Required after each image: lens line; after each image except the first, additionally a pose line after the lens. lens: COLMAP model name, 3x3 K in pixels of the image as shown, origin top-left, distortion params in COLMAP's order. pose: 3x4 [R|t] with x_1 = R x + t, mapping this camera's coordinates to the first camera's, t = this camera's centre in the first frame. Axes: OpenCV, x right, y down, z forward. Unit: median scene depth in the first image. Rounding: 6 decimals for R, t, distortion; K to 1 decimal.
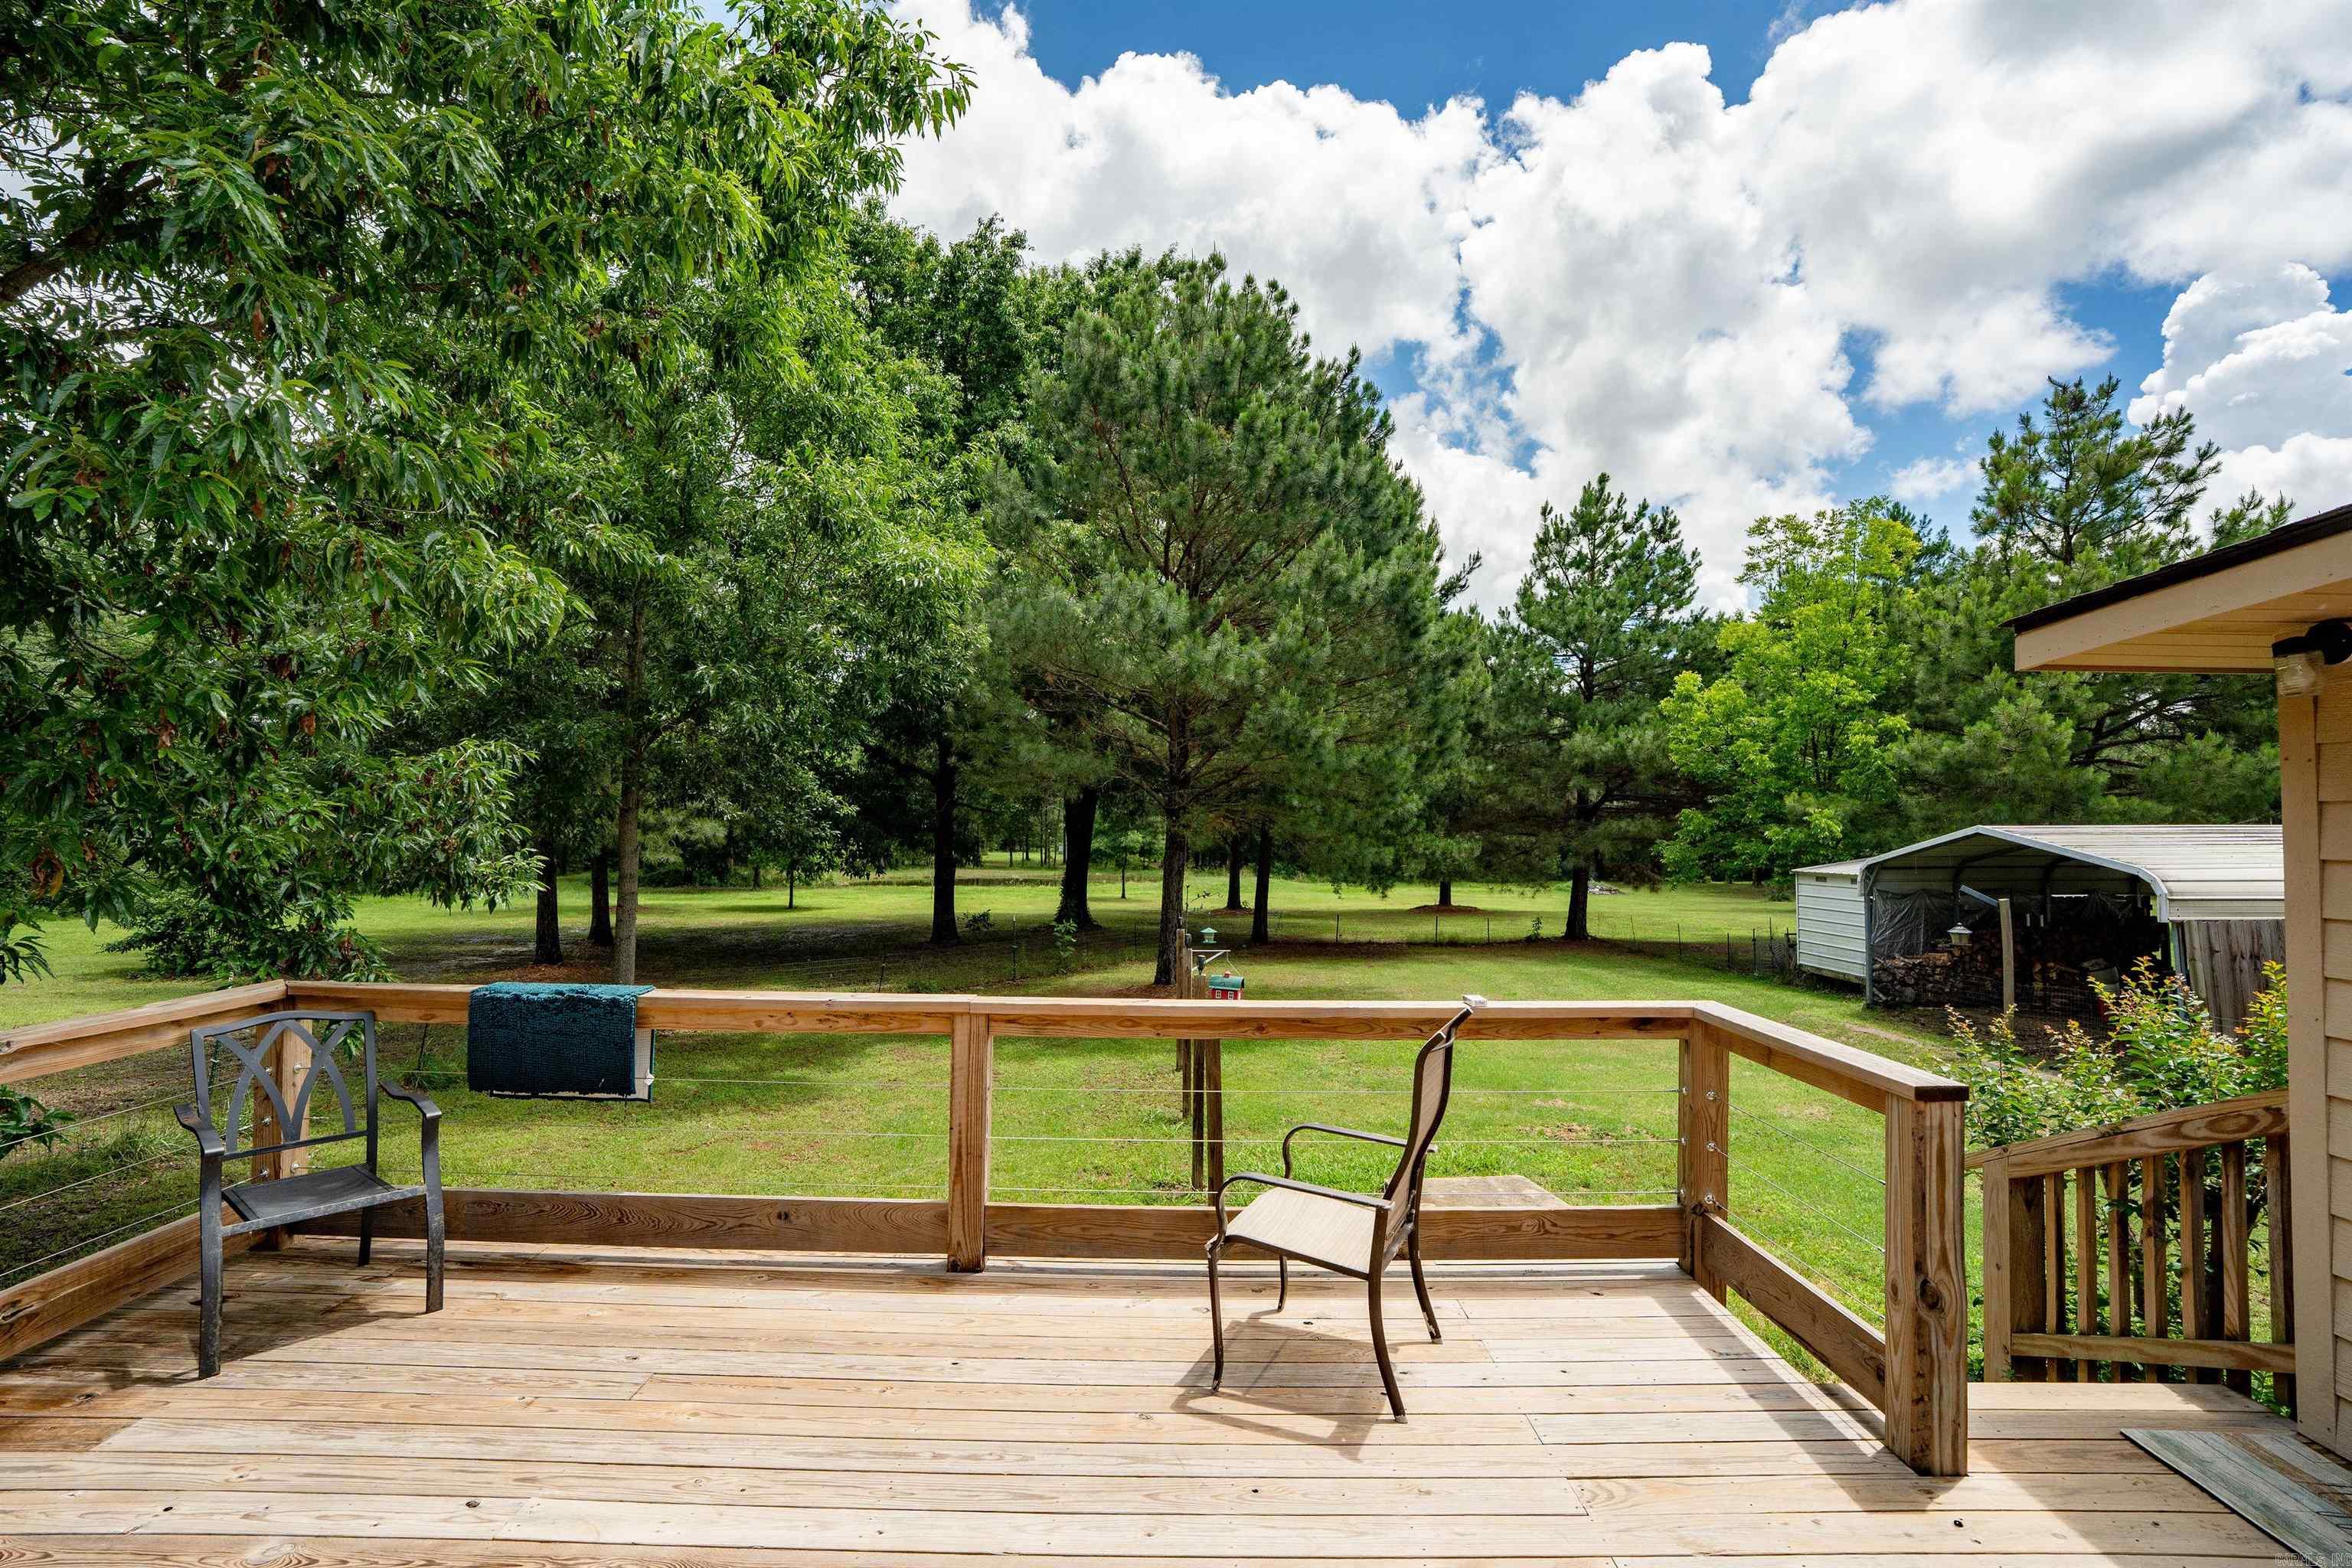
lens RADIAL K [[1115.1, 0, 1167.0], [0, 1115.1, 791.1], [0, 0, 1]] dist [-0.004967, 0.001014]
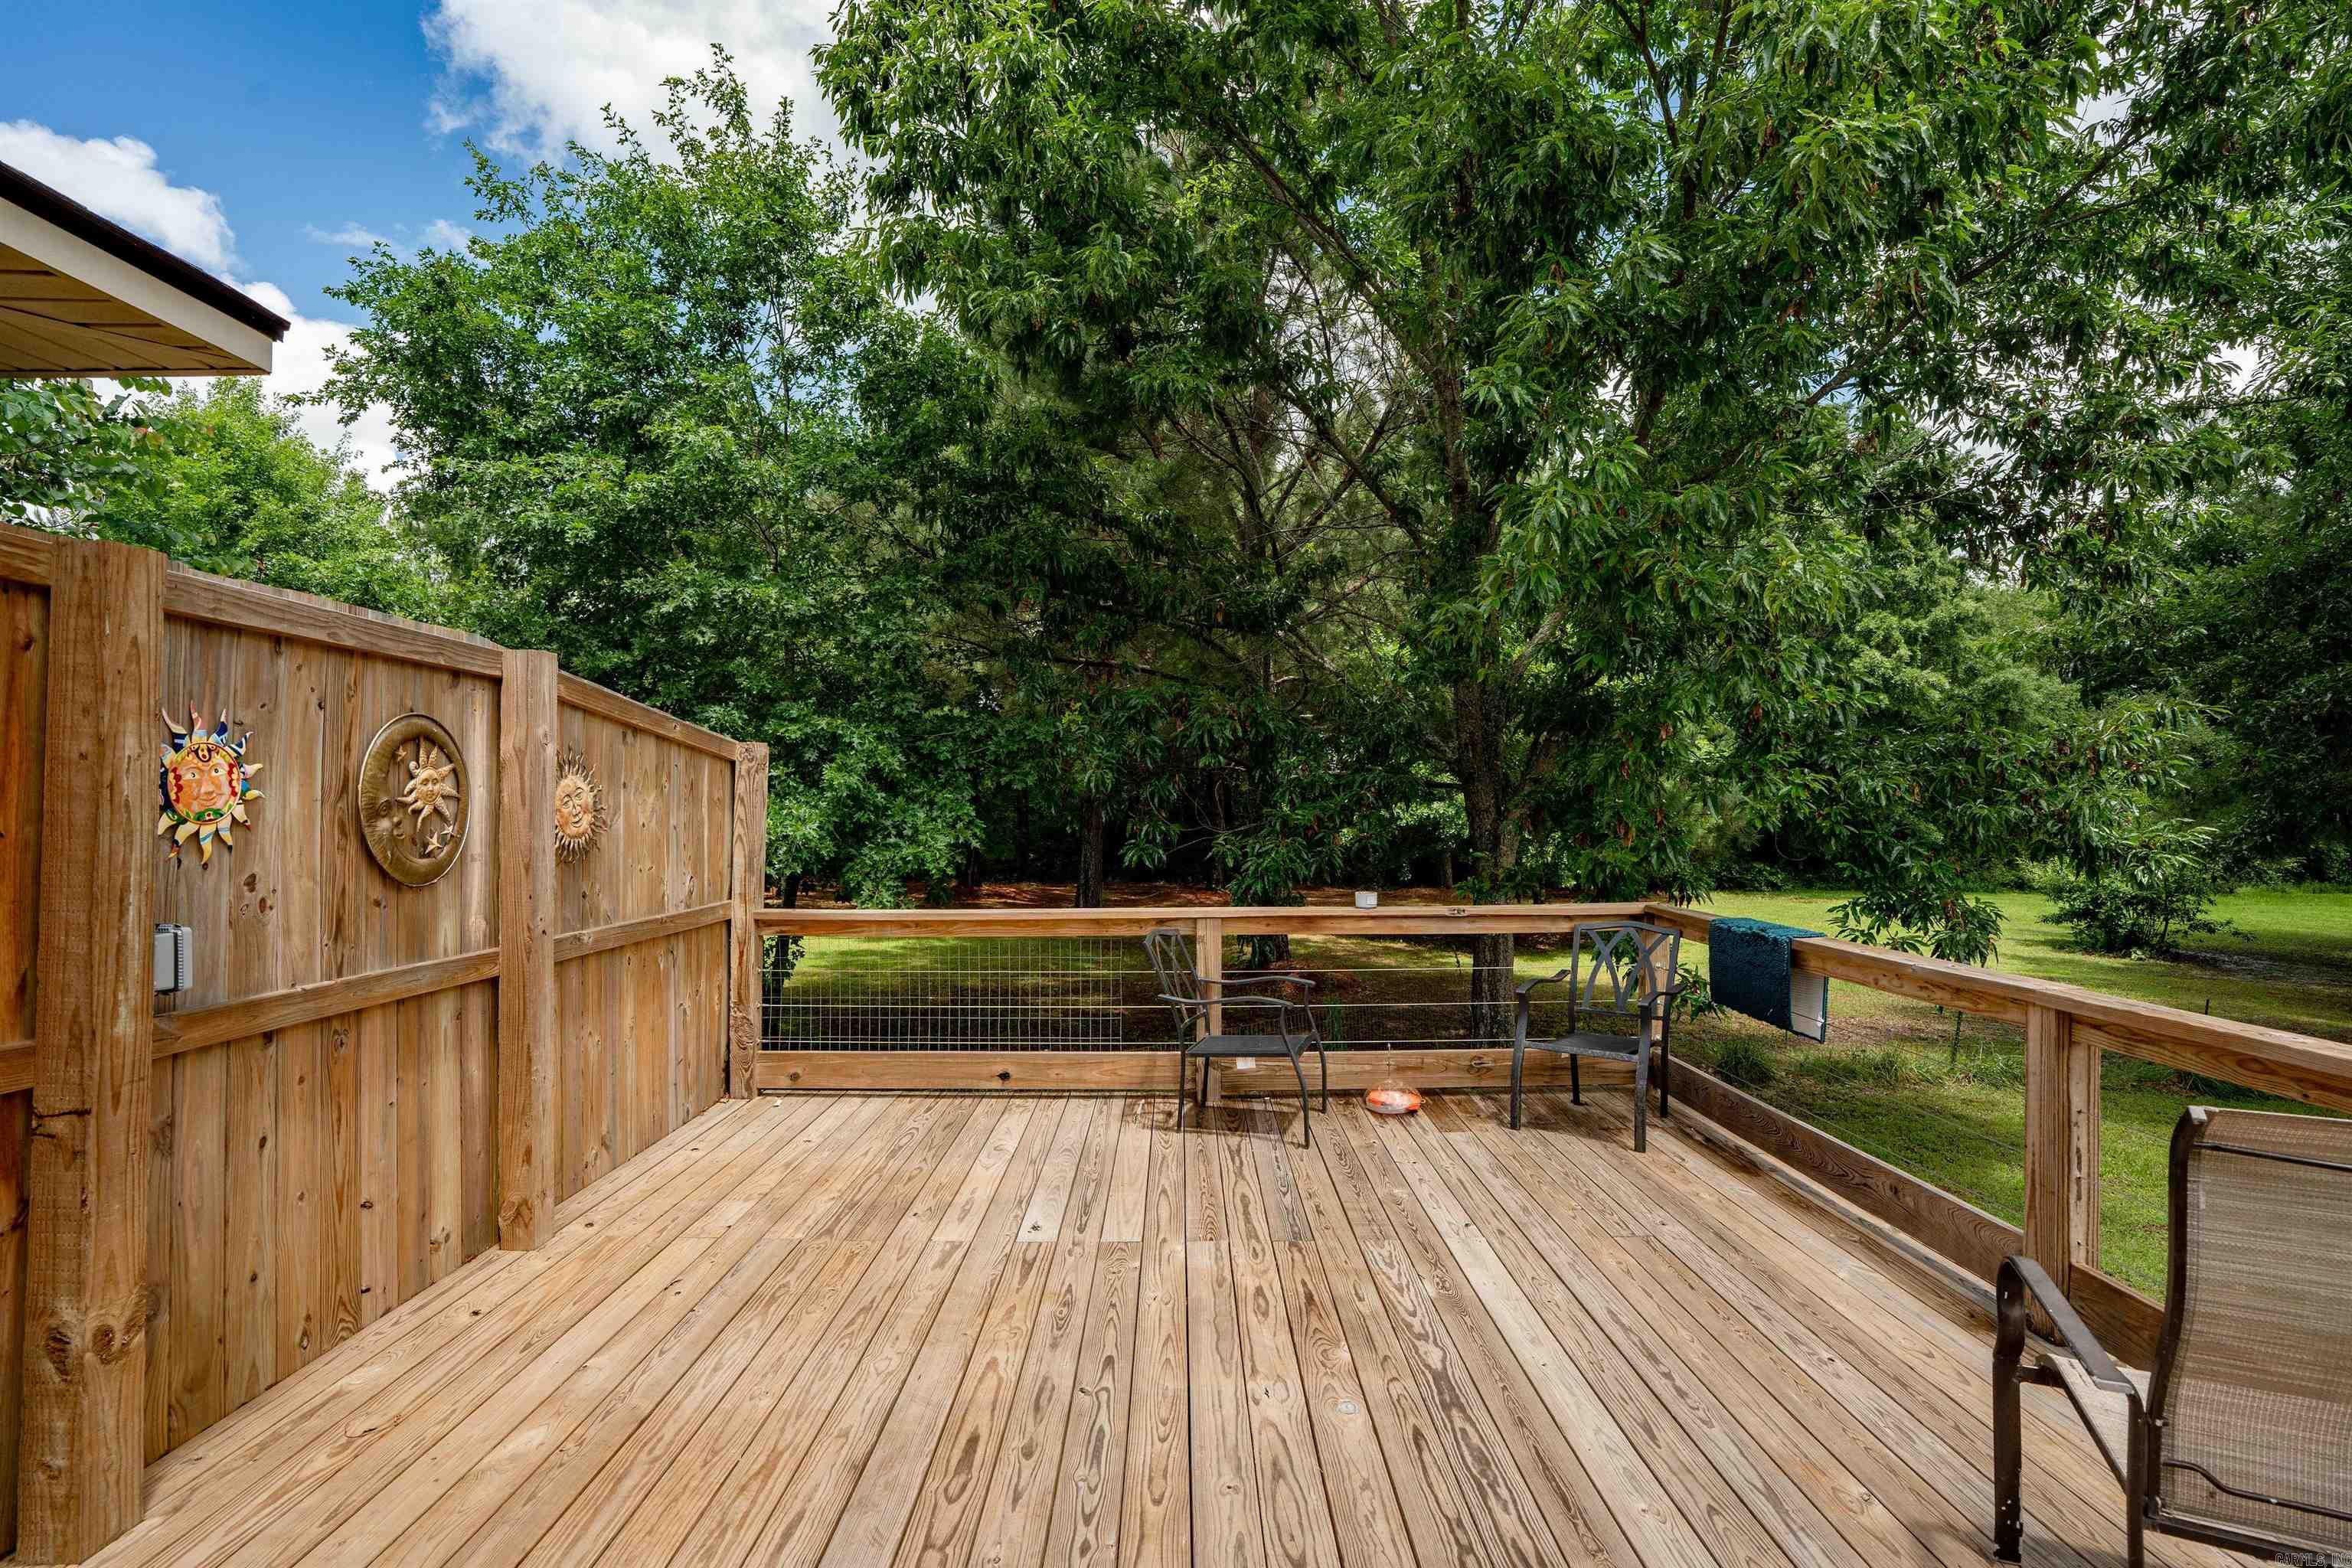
lens RADIAL K [[1115.1, 0, 1174.6], [0, 1115.1, 799.0], [0, 0, 1]] dist [-0.004967, 0.001014]
pose [[0.021178, -0.014476, -0.999671, 0.649808], [0.026812, 0.999544, -0.013906, 0.049264], [0.999416, -0.026509, 0.021557, 0.417896]]
